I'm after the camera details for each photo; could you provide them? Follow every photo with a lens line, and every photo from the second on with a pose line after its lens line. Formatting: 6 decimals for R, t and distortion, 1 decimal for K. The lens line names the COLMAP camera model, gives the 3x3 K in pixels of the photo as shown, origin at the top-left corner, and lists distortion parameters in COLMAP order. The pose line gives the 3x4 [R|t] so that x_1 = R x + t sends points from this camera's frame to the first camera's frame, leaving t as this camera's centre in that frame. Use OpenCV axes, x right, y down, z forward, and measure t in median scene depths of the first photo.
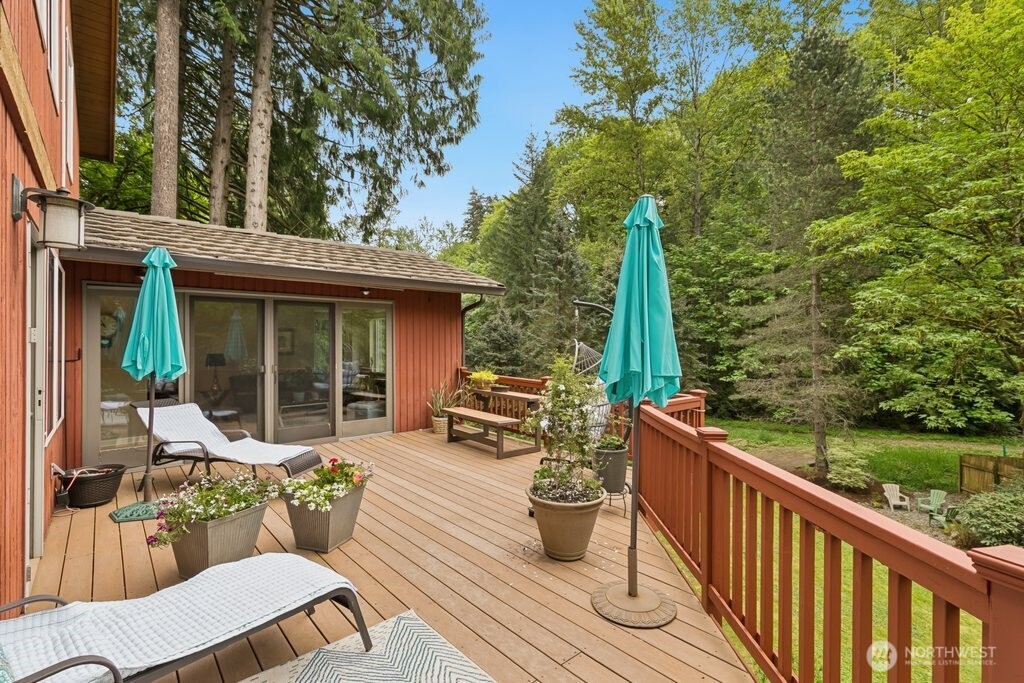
lens RADIAL K [[453.7, 0, 511.0], [0, 453.7, 343.6], [0, 0, 1]] dist [0.002060, 0.000075]
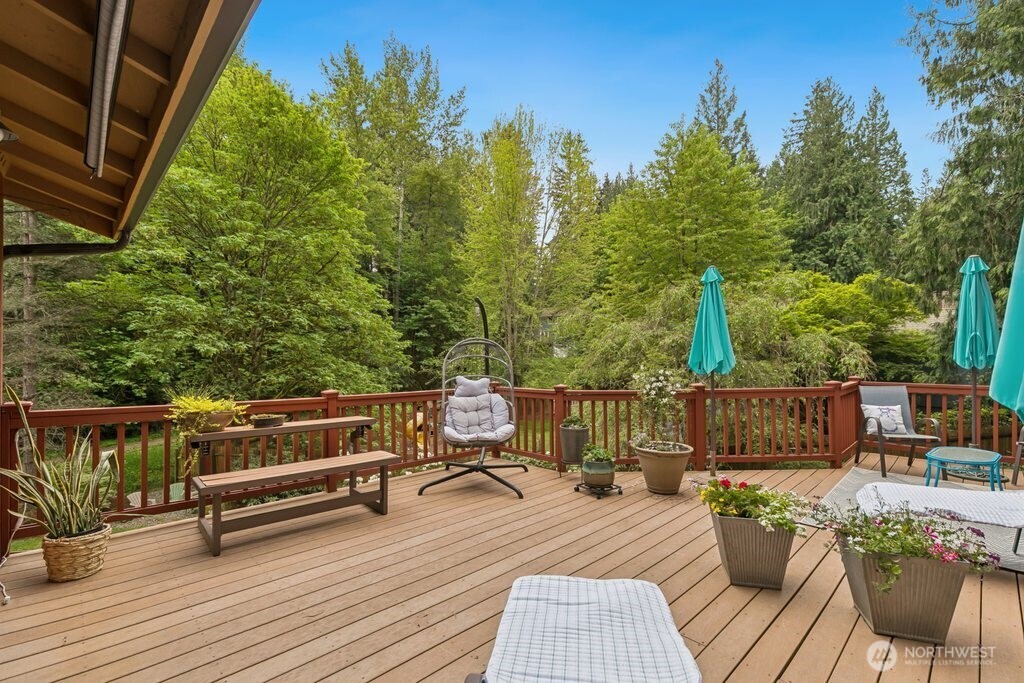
lens RADIAL K [[453.7, 0, 510.9], [0, 453.7, 343.1], [0, 0, 1]] dist [0.002060, 0.000075]
pose [[-0.038486, 0.022606, 0.999003, -0.871929], [-0.001571, 0.999741, -0.022683, 0.023113], [-0.999258, -0.002443, -0.038441, 1.038071]]
